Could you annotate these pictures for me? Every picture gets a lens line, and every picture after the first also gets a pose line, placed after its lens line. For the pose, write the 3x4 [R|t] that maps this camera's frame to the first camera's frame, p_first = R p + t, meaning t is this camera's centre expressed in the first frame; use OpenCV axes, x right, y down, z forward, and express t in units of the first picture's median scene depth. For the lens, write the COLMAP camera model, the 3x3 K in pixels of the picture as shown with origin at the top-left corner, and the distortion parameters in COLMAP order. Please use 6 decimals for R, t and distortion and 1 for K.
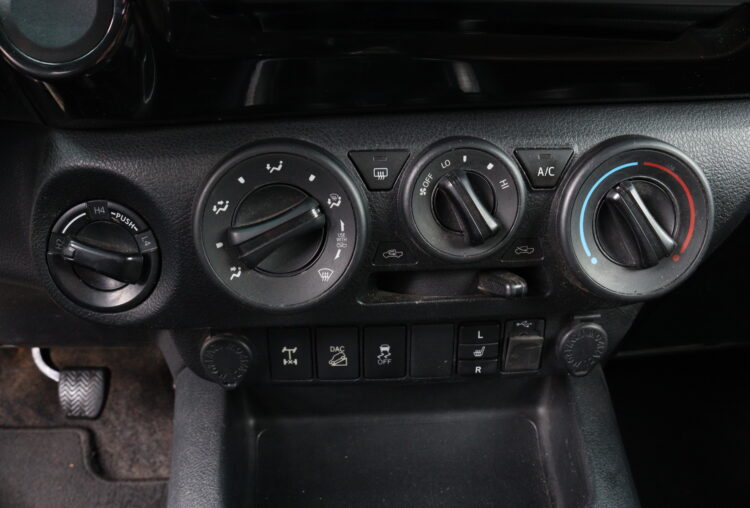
lens RADIAL K [[627.4, 0, 379.8], [0, 627.4, 248.3], [0, 0, 1]] dist [-0.159892, 0.119790]
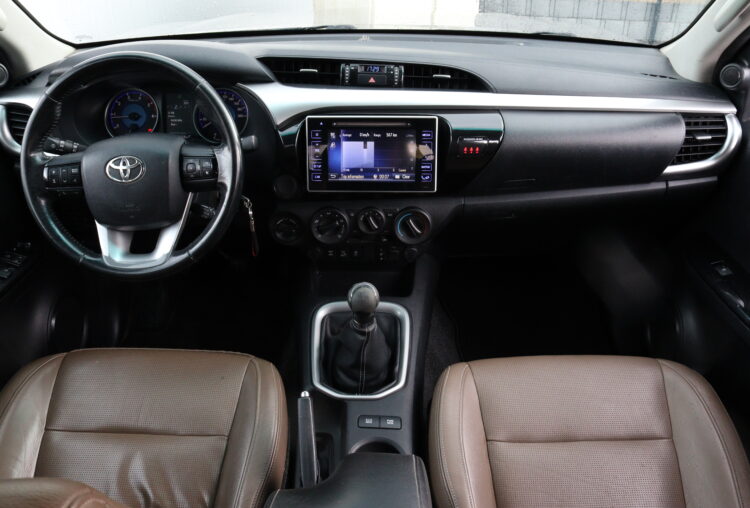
lens RADIAL K [[627.4, 0, 374.7], [0, 627.4, 255.6], [0, 0, 1]] dist [-0.159892, 0.119790]
pose [[0.997368, 0.039348, -0.060901, 0.429243], [-0.026793, 0.980494, 0.194714, -0.682477], [0.067375, -0.192569, 0.978968, -3.300595]]
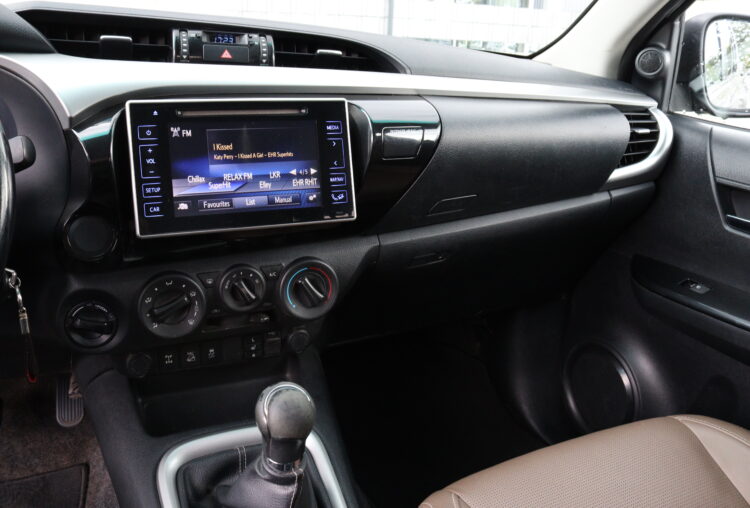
lens RADIAL K [[627.4, 0, 376.8], [0, 627.4, 248.5], [0, 0, 1]] dist [-0.159892, 0.119790]
pose [[0.932214, -0.071921, 0.354688, -0.245708], [0.080501, 0.996710, -0.009472, -0.168657], [-0.352840, 0.037382, 0.934937, -1.600847]]
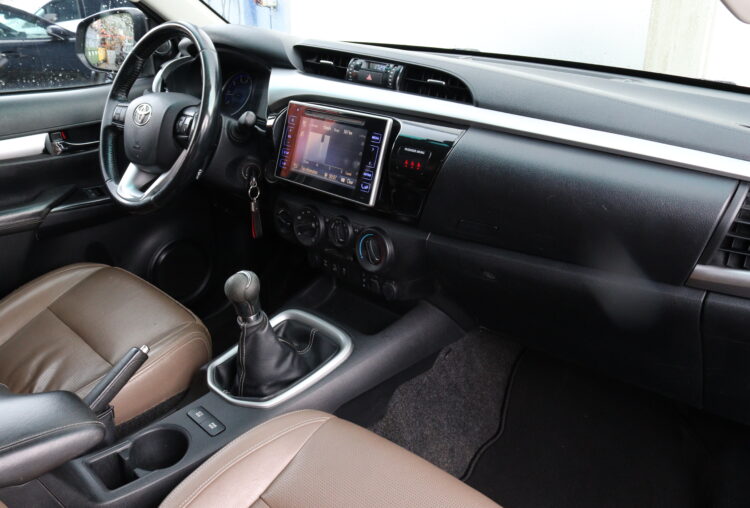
lens RADIAL K [[627.4, 0, 374.8], [0, 627.4, 254.9], [0, 0, 1]] dist [-0.159892, 0.119790]
pose [[0.688320, 0.296028, -0.662256, 2.883891], [-0.265881, 0.952365, 0.149362, -0.573663], [0.674925, 0.073272, 0.734239, -1.713734]]
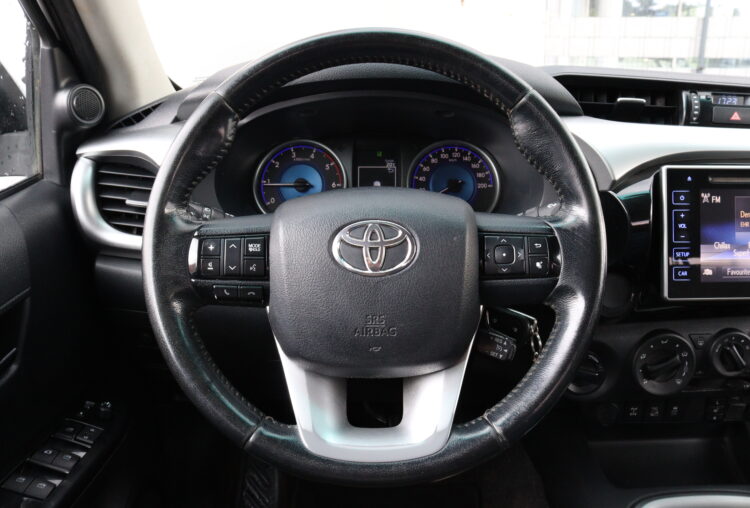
lens RADIAL K [[627.4, 0, 371.8], [0, 627.4, 248.7], [0, 0, 1]] dist [-0.159892, 0.119790]
pose [[0.997900, 0.013420, -0.063369, -1.165841], [-0.016858, 0.998397, -0.054038, -0.339806], [0.062542, 0.054992, 0.996526, -1.547387]]
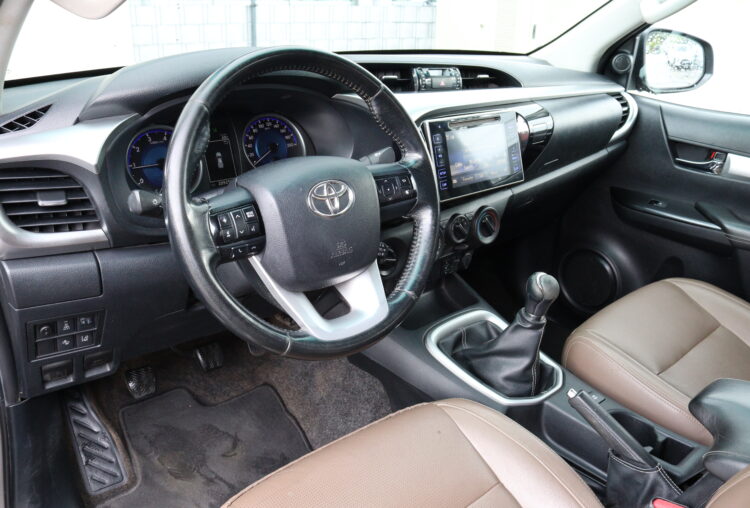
lens RADIAL K [[627.4, 0, 374.3], [0, 627.4, 252.8], [0, 0, 1]] dist [-0.159892, 0.119790]
pose [[0.794798, -0.207969, 0.570127, -2.700115], [0.175259, 0.978079, 0.112456, -0.480272], [-0.581017, 0.010540, 0.813823, -2.065277]]
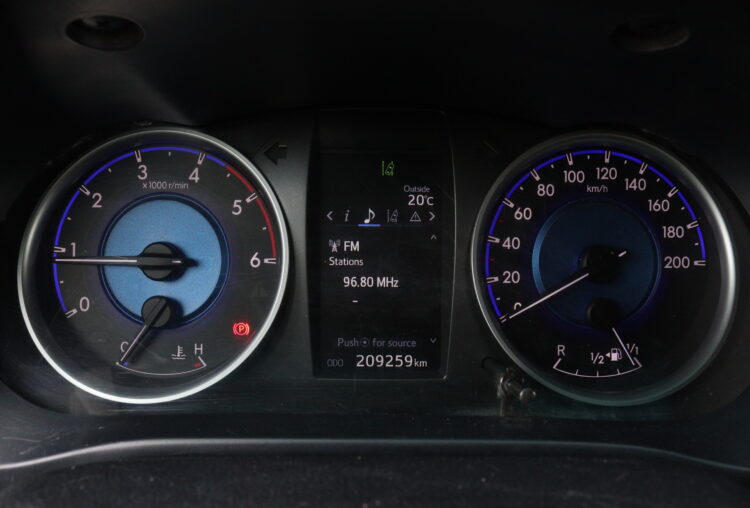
lens RADIAL K [[627.4, 0, 373.4], [0, 627.4, 258.8], [0, 0, 1]] dist [-0.159892, 0.119790]
pose [[0.998655, 0.017190, -0.048913, -1.287031], [-0.016736, 0.999813, 0.009663, -0.784044], [0.049070, -0.008831, 0.998756, 0.247272]]
